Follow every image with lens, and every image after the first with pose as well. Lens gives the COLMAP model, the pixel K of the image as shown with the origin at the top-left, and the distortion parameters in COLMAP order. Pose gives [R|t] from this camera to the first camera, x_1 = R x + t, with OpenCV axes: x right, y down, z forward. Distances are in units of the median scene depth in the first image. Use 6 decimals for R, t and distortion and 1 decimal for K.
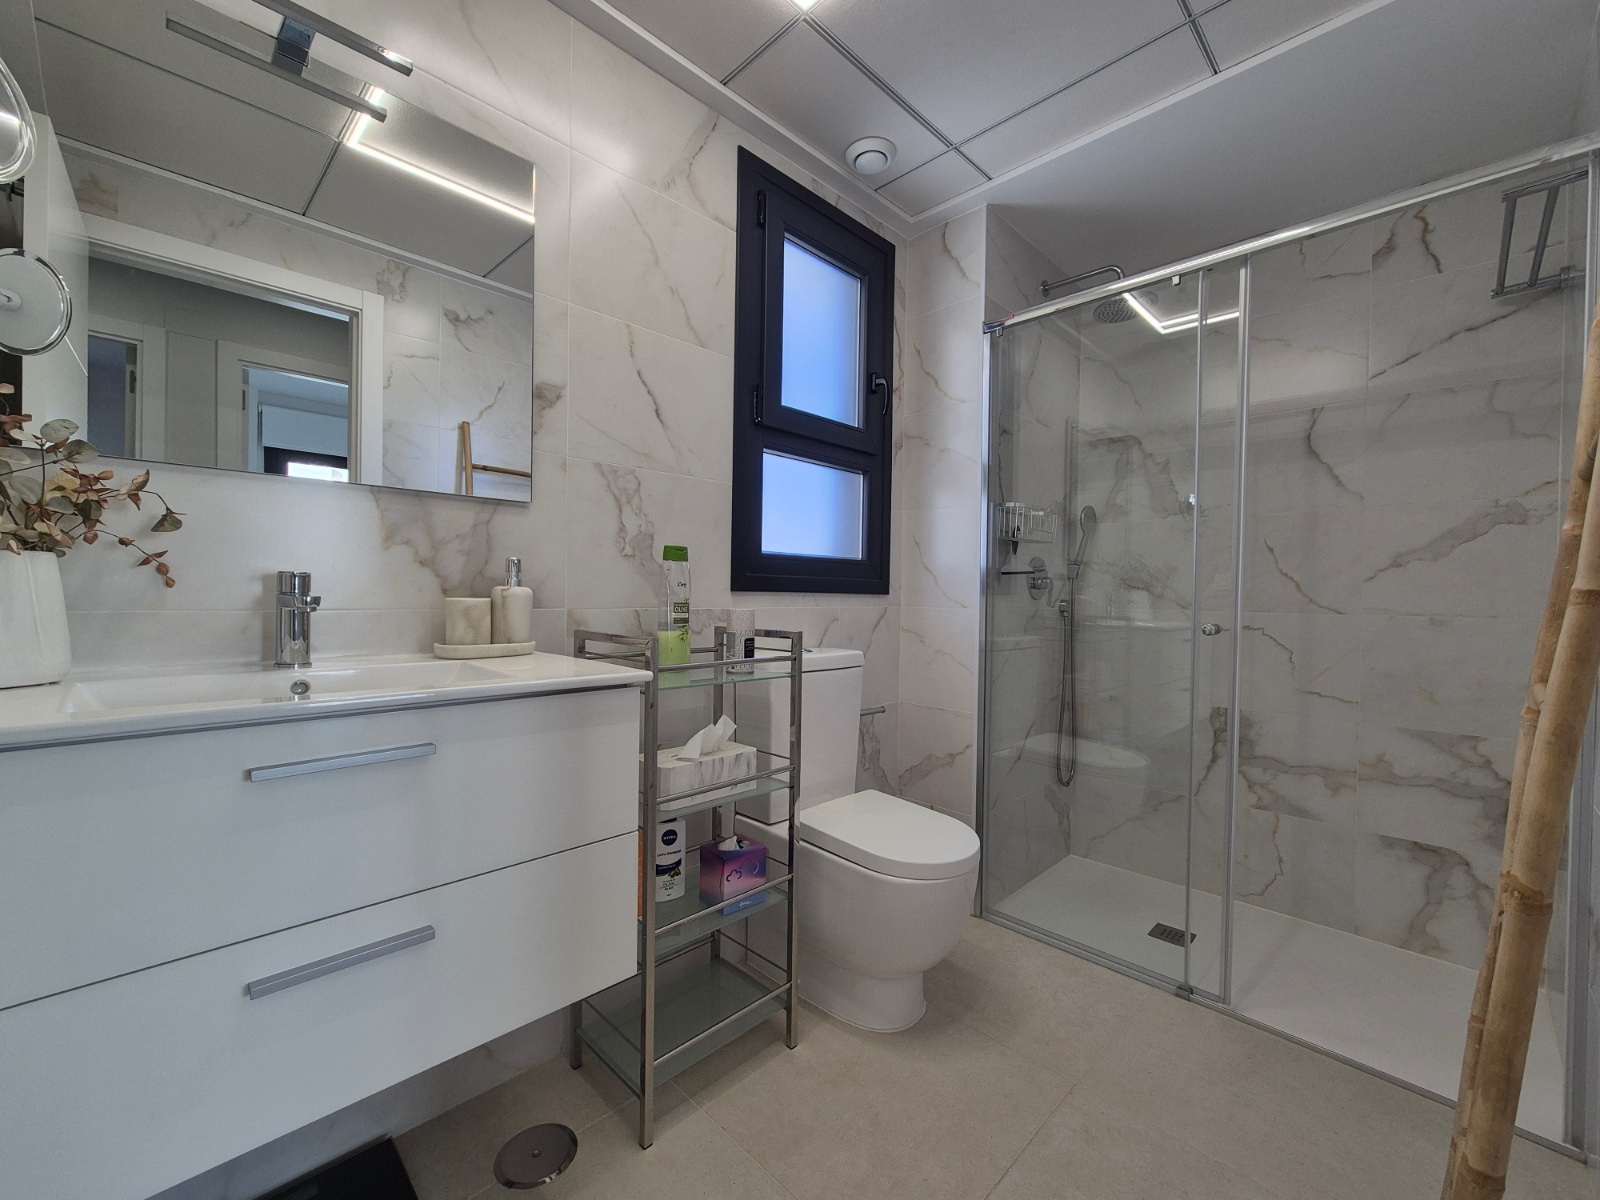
lens RADIAL K [[658.1, 0, 801.5], [0, 658.1, 607.7], [0, 0, 1]] dist [0.000838, 0.000234]
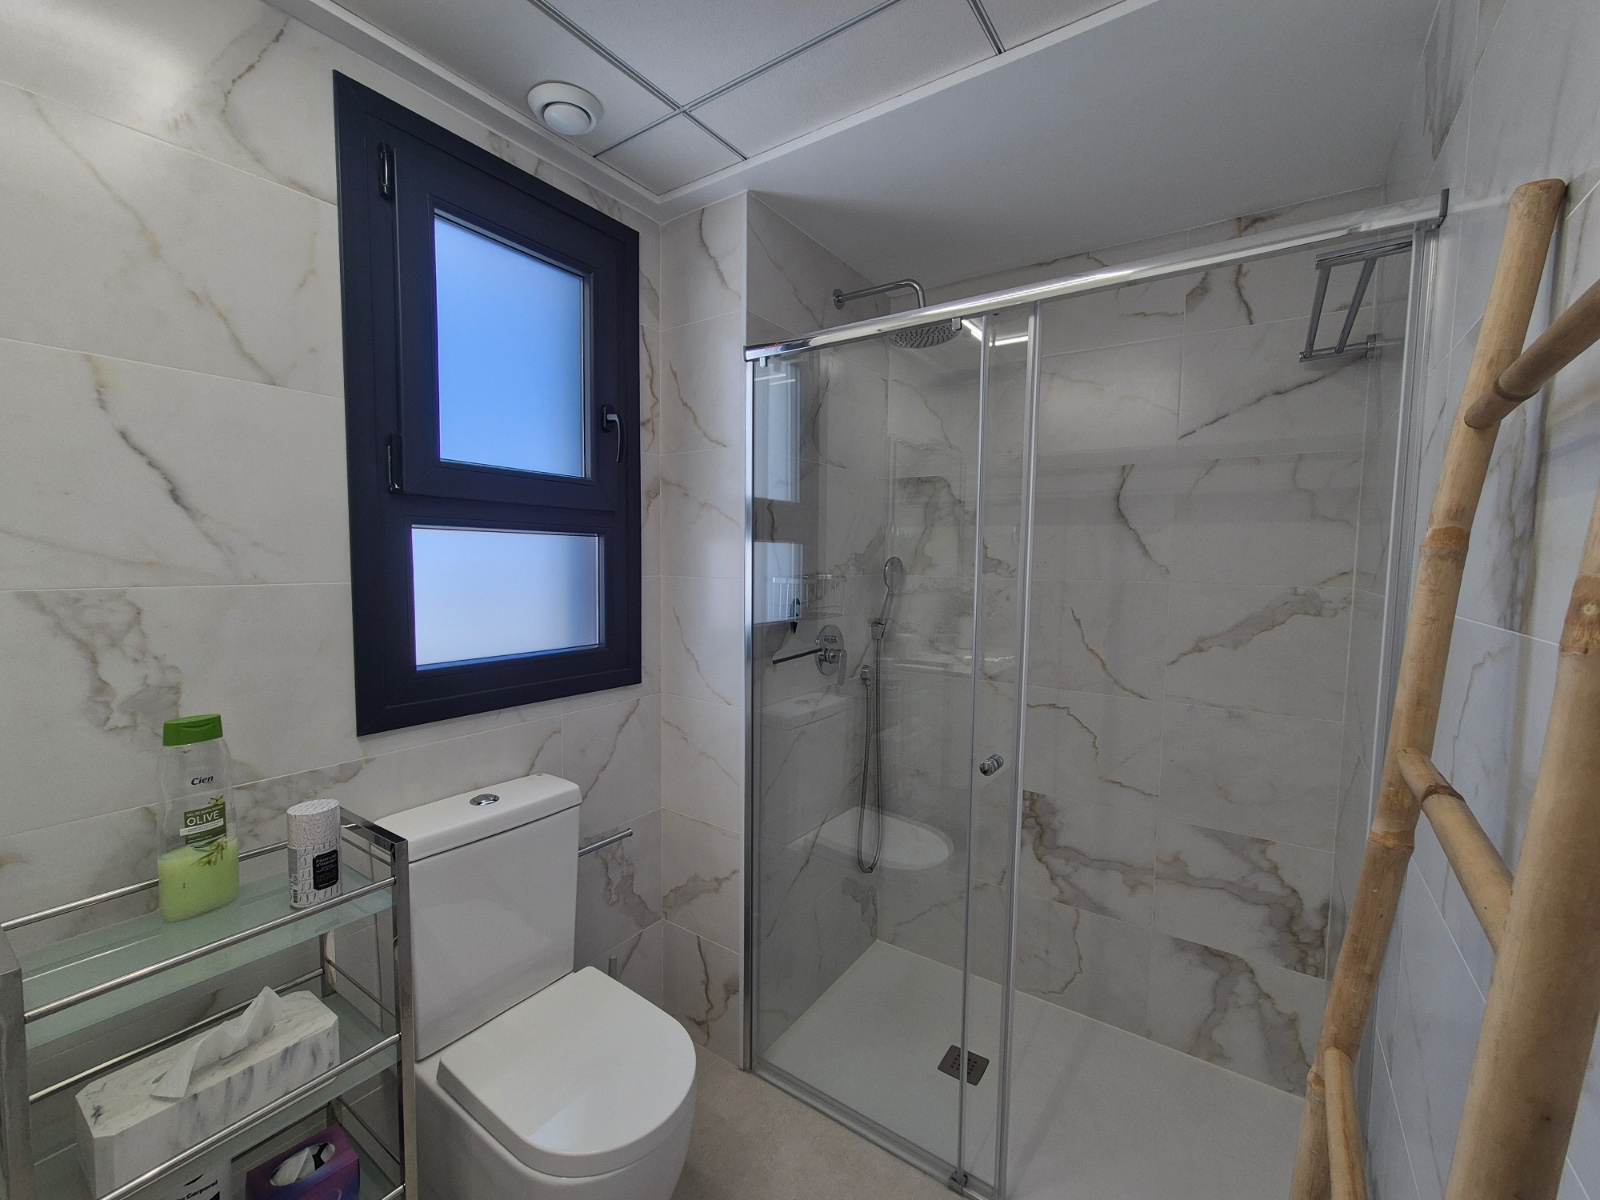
lens RADIAL K [[658.1, 0, 808.8], [0, 658.1, 606.4], [0, 0, 1]] dist [0.000838, 0.000234]
pose [[0.984134, -0.014541, 0.176831, 0.220068], [0.003574, 0.998059, 0.062178, -0.184478], [-0.177391, -0.060560, 0.982275, 0.212214]]
